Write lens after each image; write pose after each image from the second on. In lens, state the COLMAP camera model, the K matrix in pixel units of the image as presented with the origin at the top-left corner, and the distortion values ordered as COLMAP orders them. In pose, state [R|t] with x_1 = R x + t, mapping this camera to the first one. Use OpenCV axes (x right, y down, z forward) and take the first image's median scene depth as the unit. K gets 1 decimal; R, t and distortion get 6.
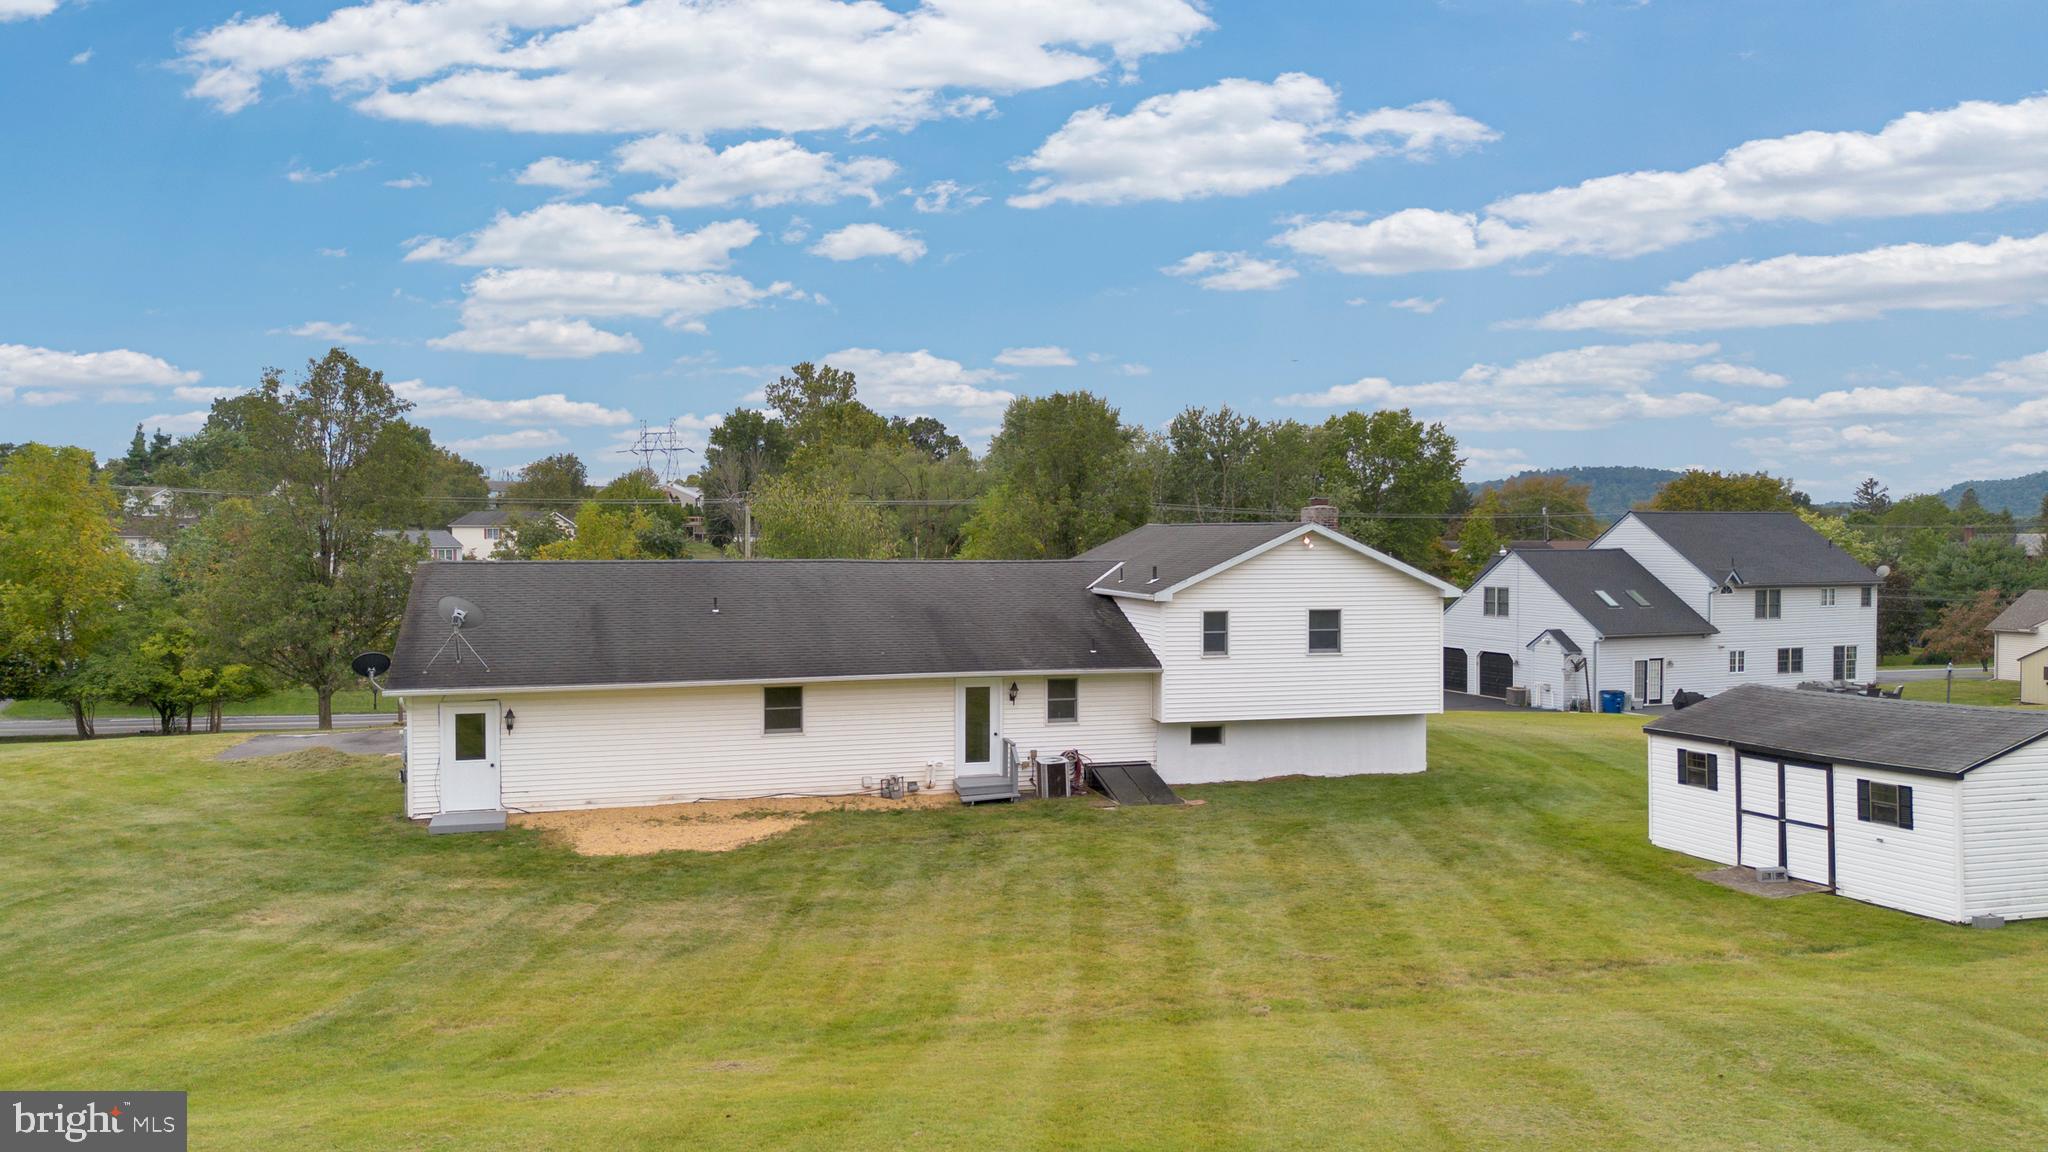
lens RADIAL K [[1444.6, 0, 1018.8], [0, 1444.6, 576.8], [0, 0, 1]] dist [0.069090, -0.065699]
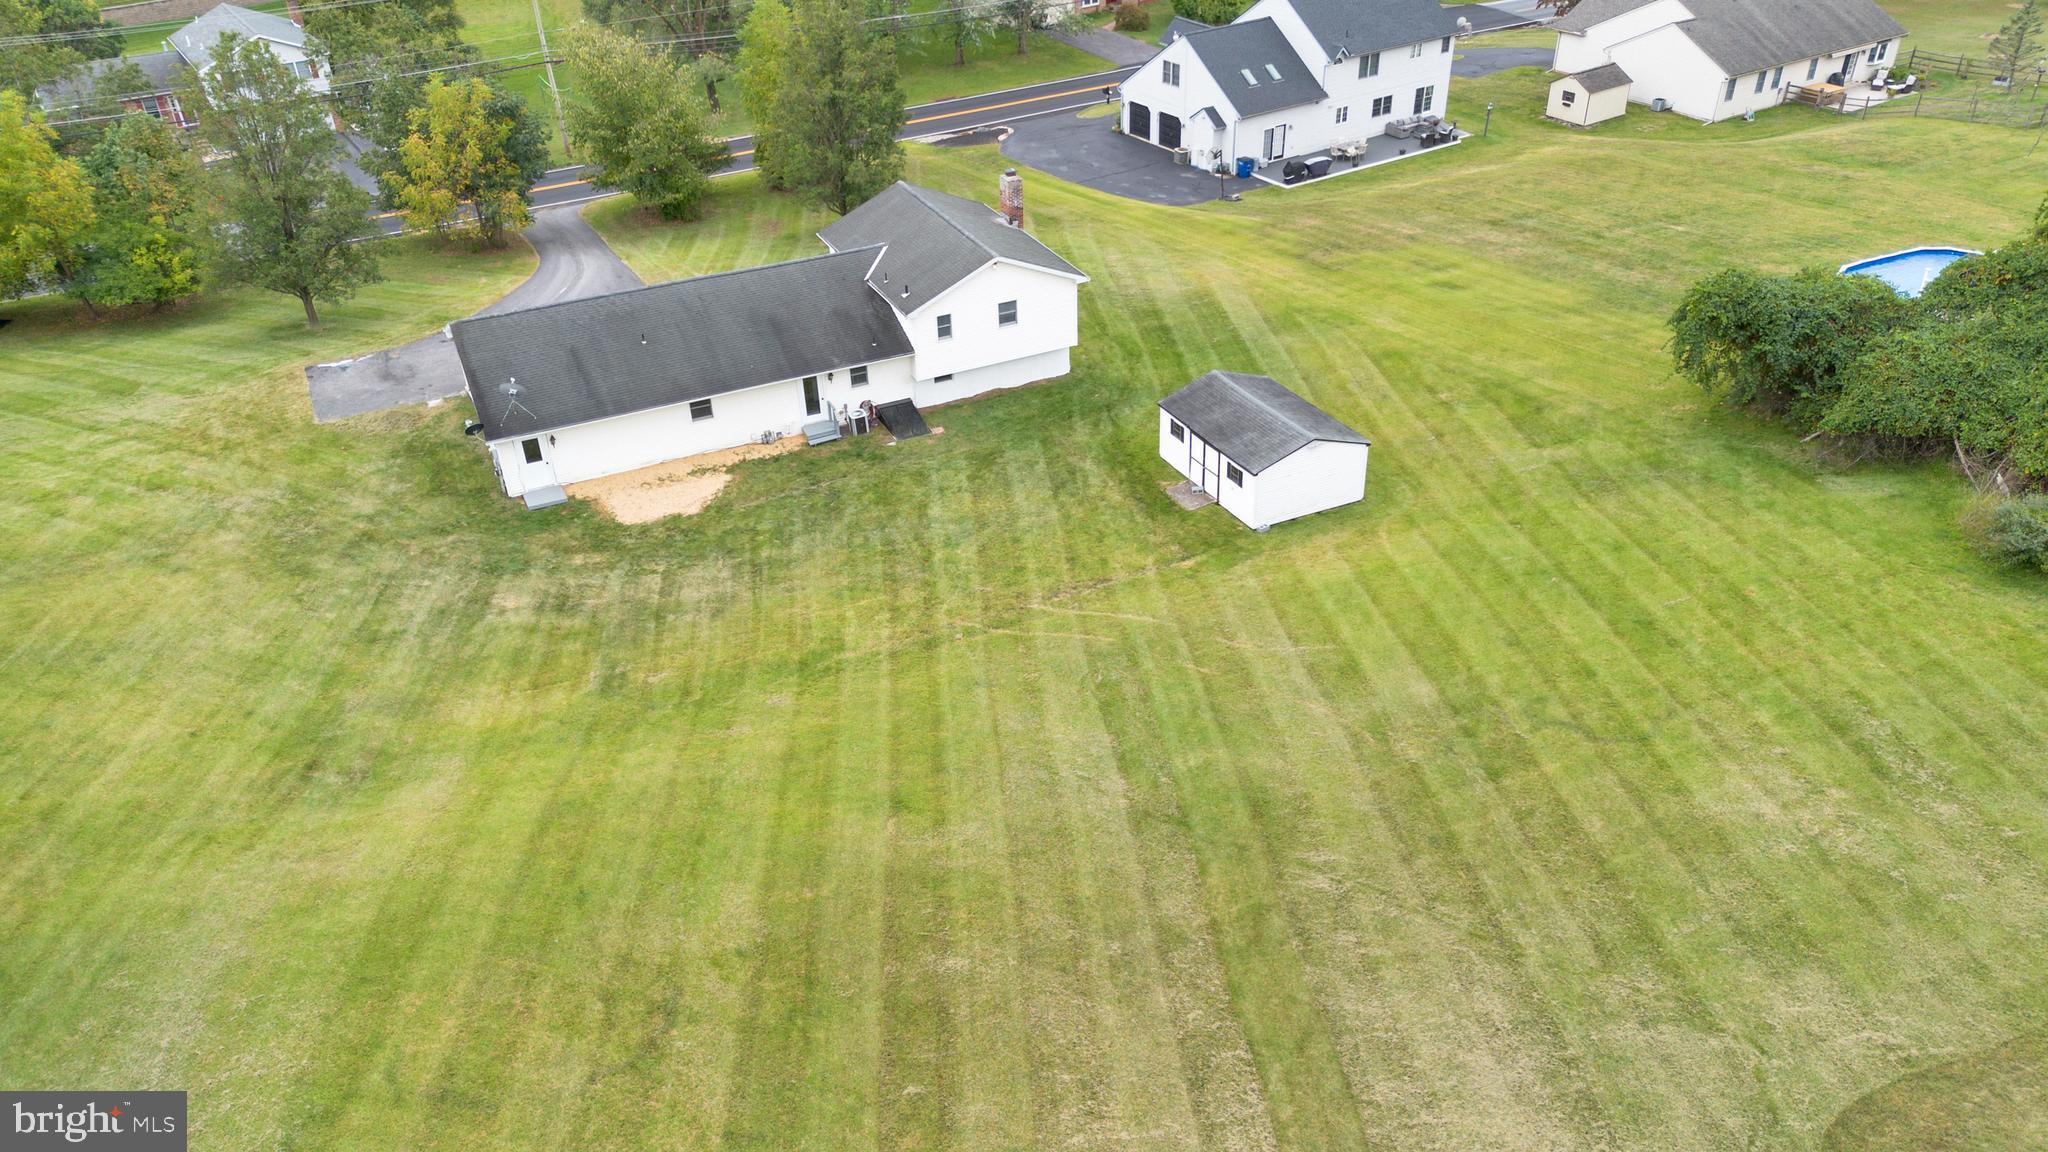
lens RADIAL K [[1436.7, 0, 1017.5], [0, 1436.7, 581.2], [0, 0, 1]] dist [0.137567, -0.306881]
pose [[0.986362, -0.112127, 0.120484, -0.018317], [0.033228, 0.852627, 0.521463, -0.599494], [-0.161198, -0.510348, 0.844725, -0.620980]]
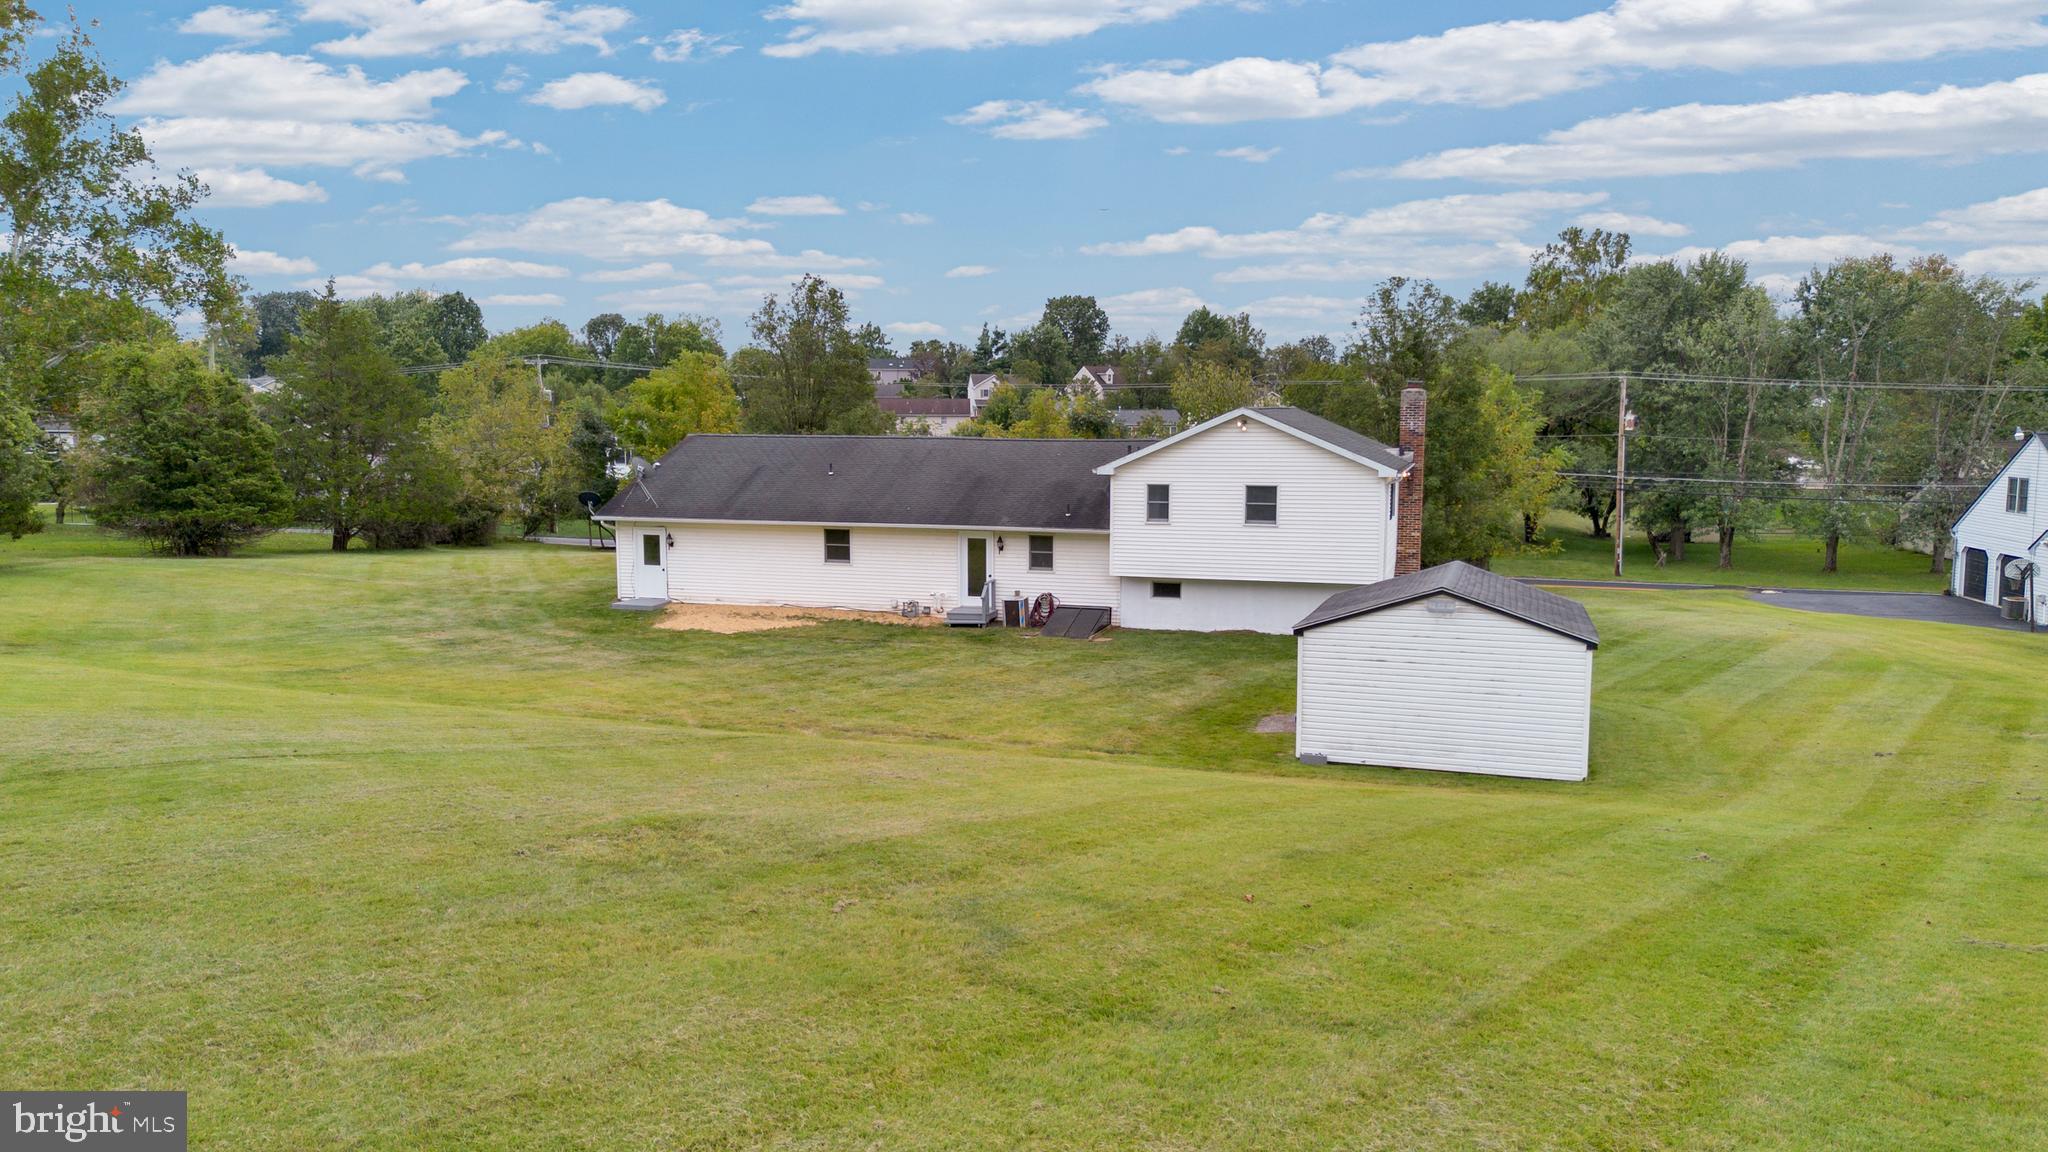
lens RADIAL K [[1446.6, 0, 1019.7], [0, 1446.6, 577.8], [0, 0, 1]] dist [0.071127, -0.073549]
pose [[0.831651, 0.063752, -0.551627, 0.702950], [-0.016692, 0.995809, 0.089920, -0.004217], [0.555048, -0.065575, 0.829230, -0.043896]]
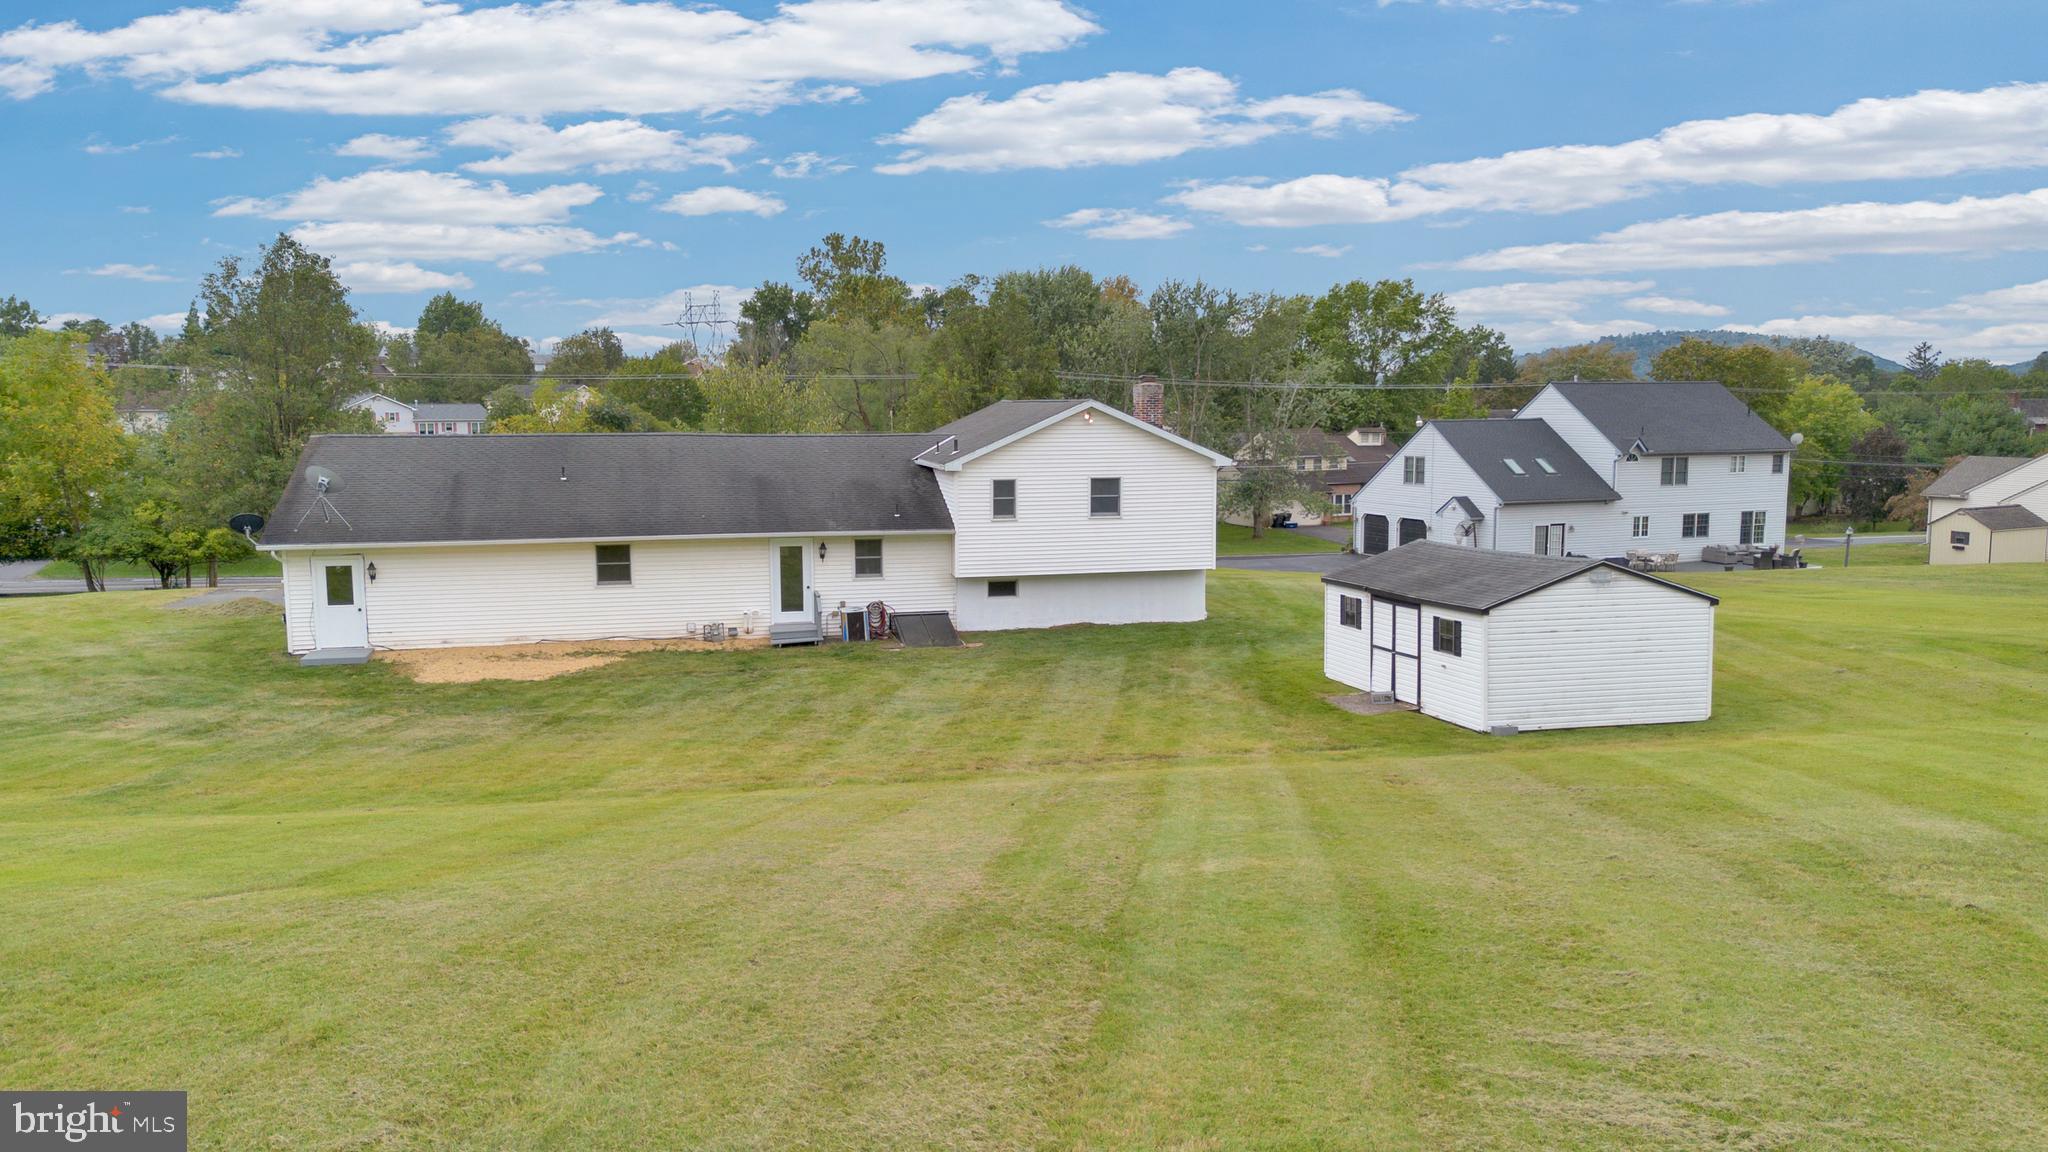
lens RADIAL K [[1444.6, 0, 1018.8], [0, 1444.6, 576.8], [0, 0, 1]] dist [0.069090, -0.065699]
pose [[0.998927, 0.001087, -0.046306, 0.202213], [0.003024, 0.996062, 0.088611, -0.000184], [0.046220, -0.088656, 0.994989, -0.131934]]
